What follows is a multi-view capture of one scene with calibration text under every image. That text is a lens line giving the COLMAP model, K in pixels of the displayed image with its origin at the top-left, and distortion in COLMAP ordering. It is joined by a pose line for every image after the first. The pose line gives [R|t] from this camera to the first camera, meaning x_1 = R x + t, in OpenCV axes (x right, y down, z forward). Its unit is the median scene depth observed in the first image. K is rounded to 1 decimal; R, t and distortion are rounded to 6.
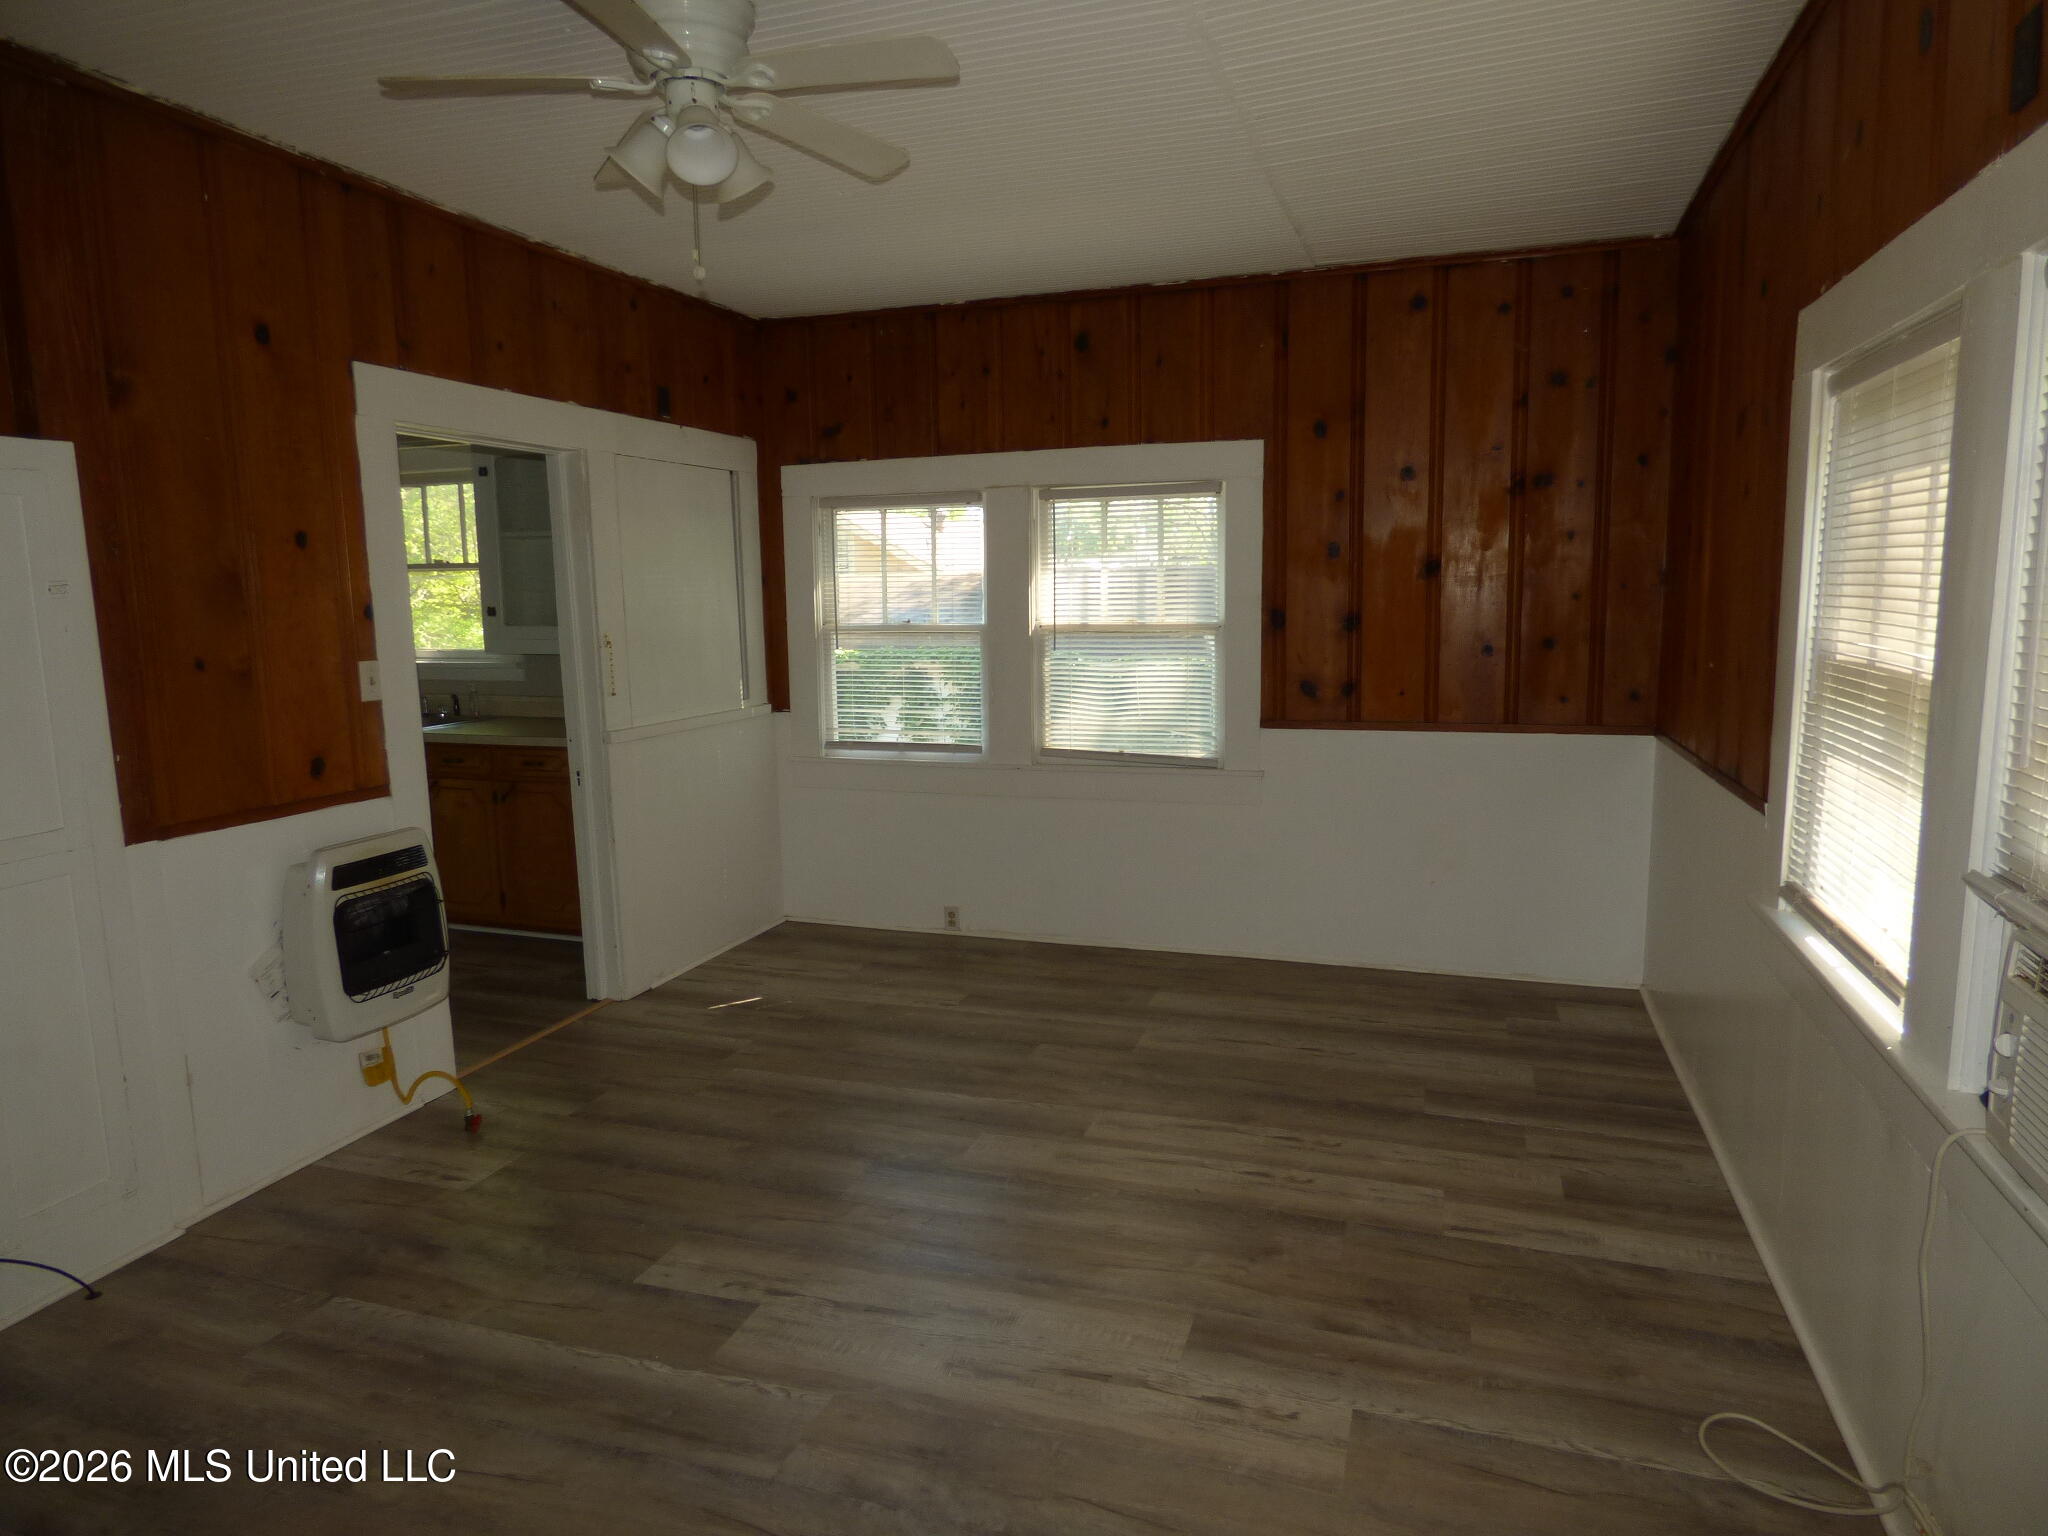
lens RADIAL K [[1226.2, 0, 1024.0], [0, 1226.2, 768.0], [0, 0, 1]] dist [-0.006904, -0.001217]
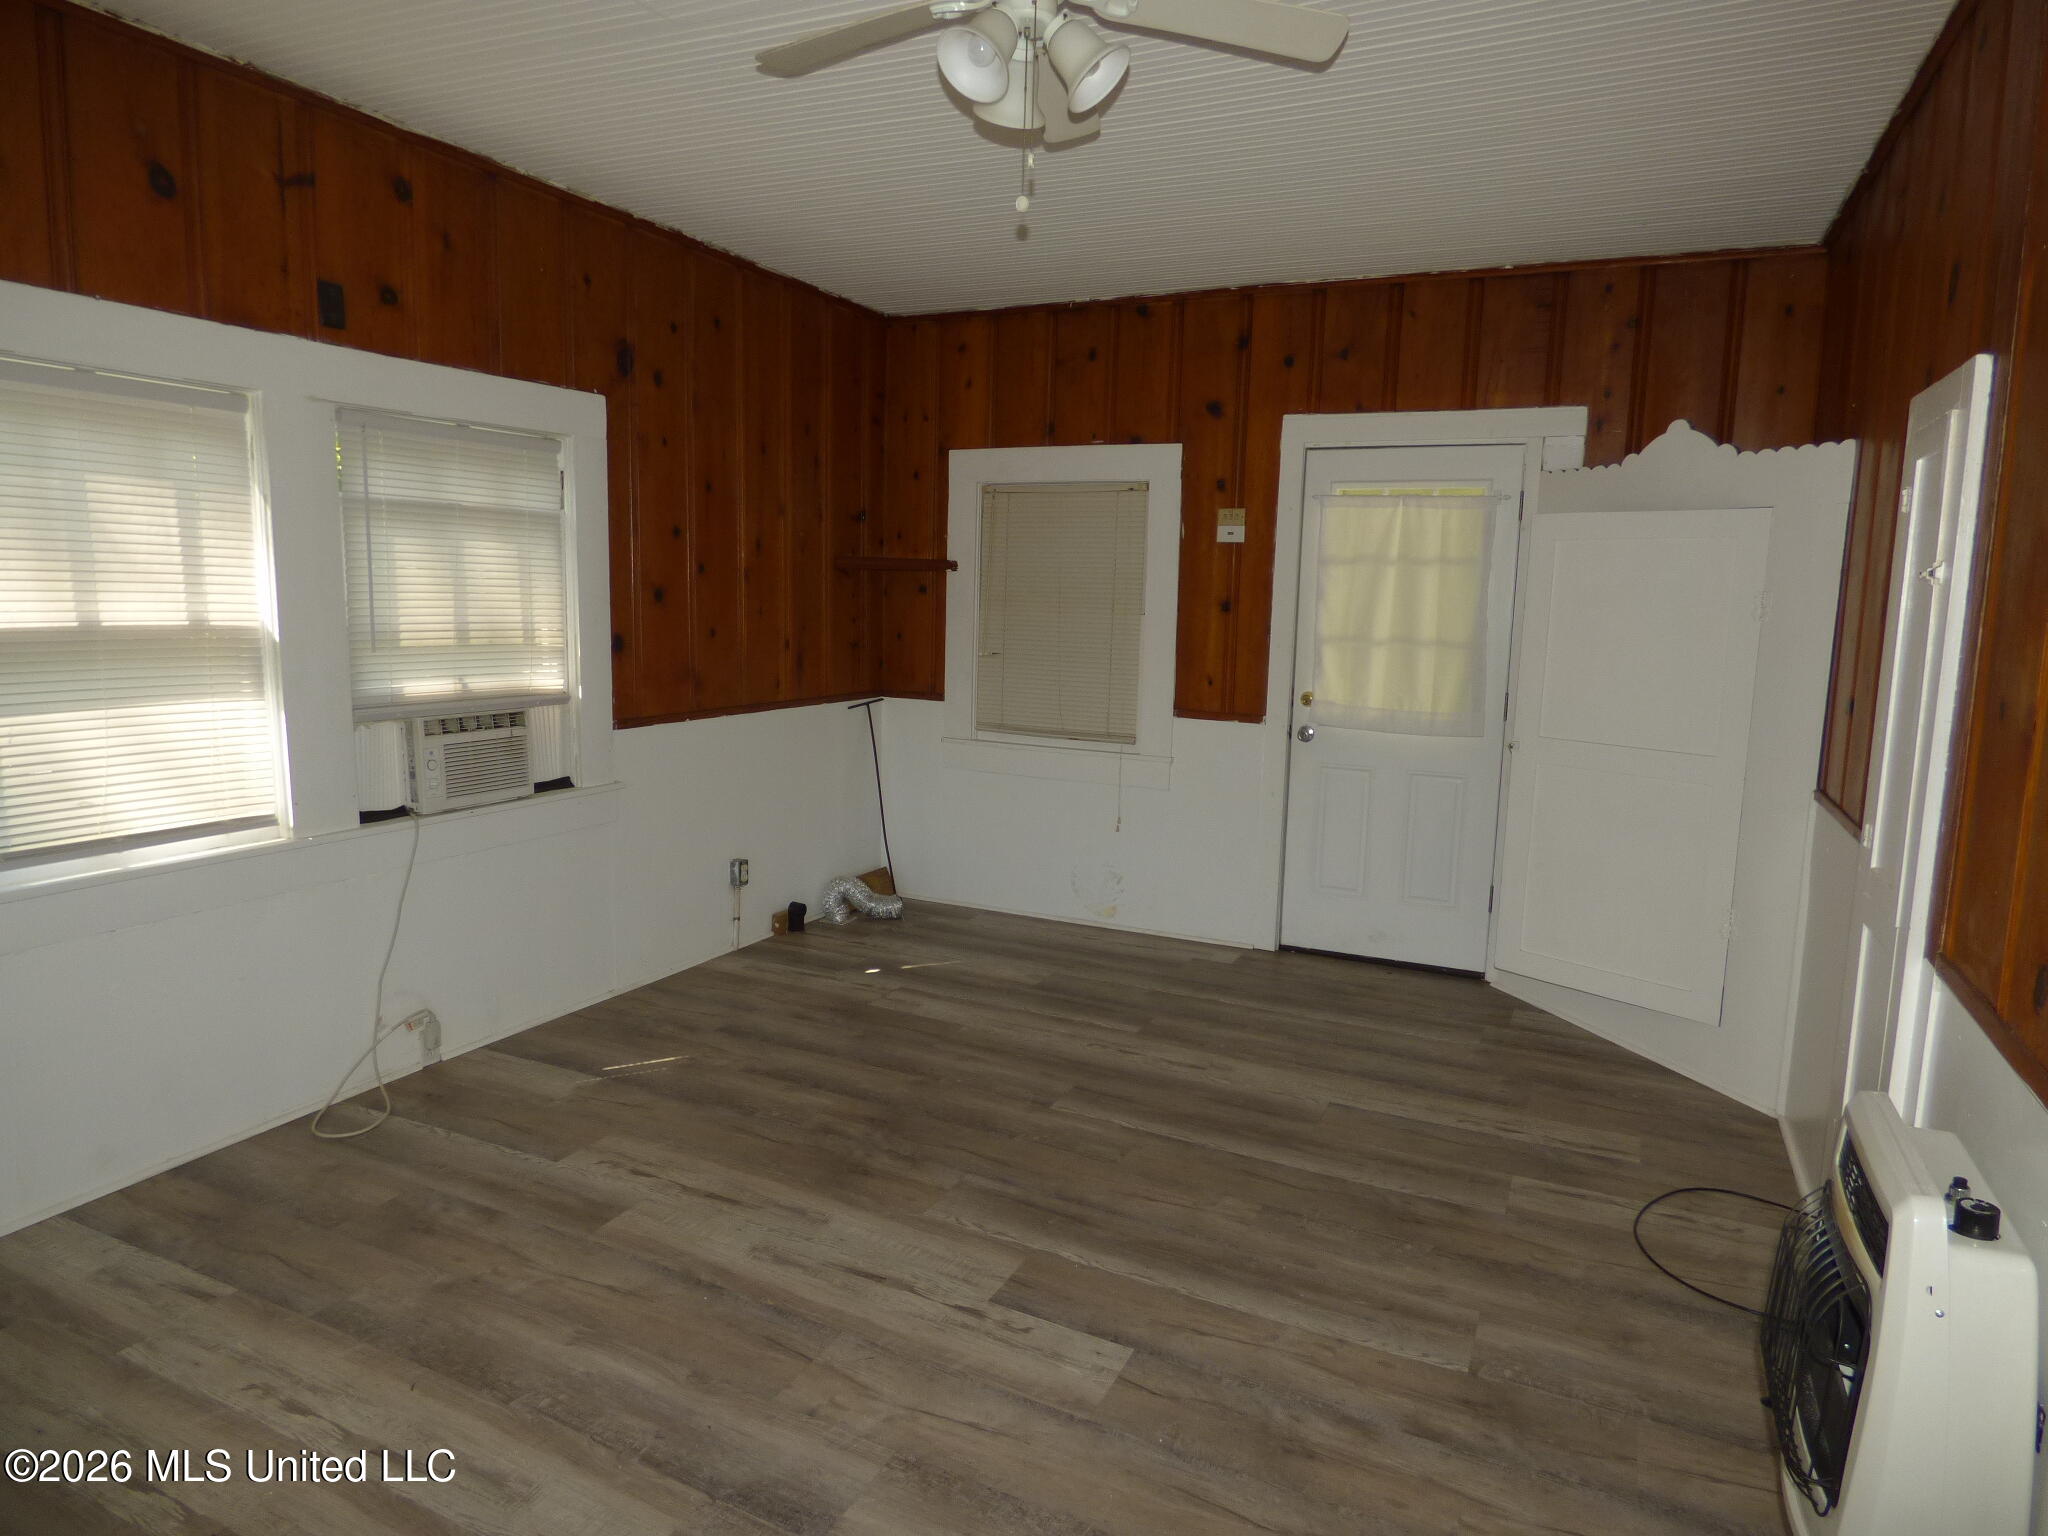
lens RADIAL K [[1226.2, 0, 1024.0], [0, 1226.2, 768.0], [0, 0, 1]] dist [-0.006904, -0.001217]
pose [[-0.992835, -0.021970, 0.117456, -0.356428], [0.012223, 0.959124, 0.282722, -0.252425], [-0.118866, 0.282132, -0.951983, 1.845215]]
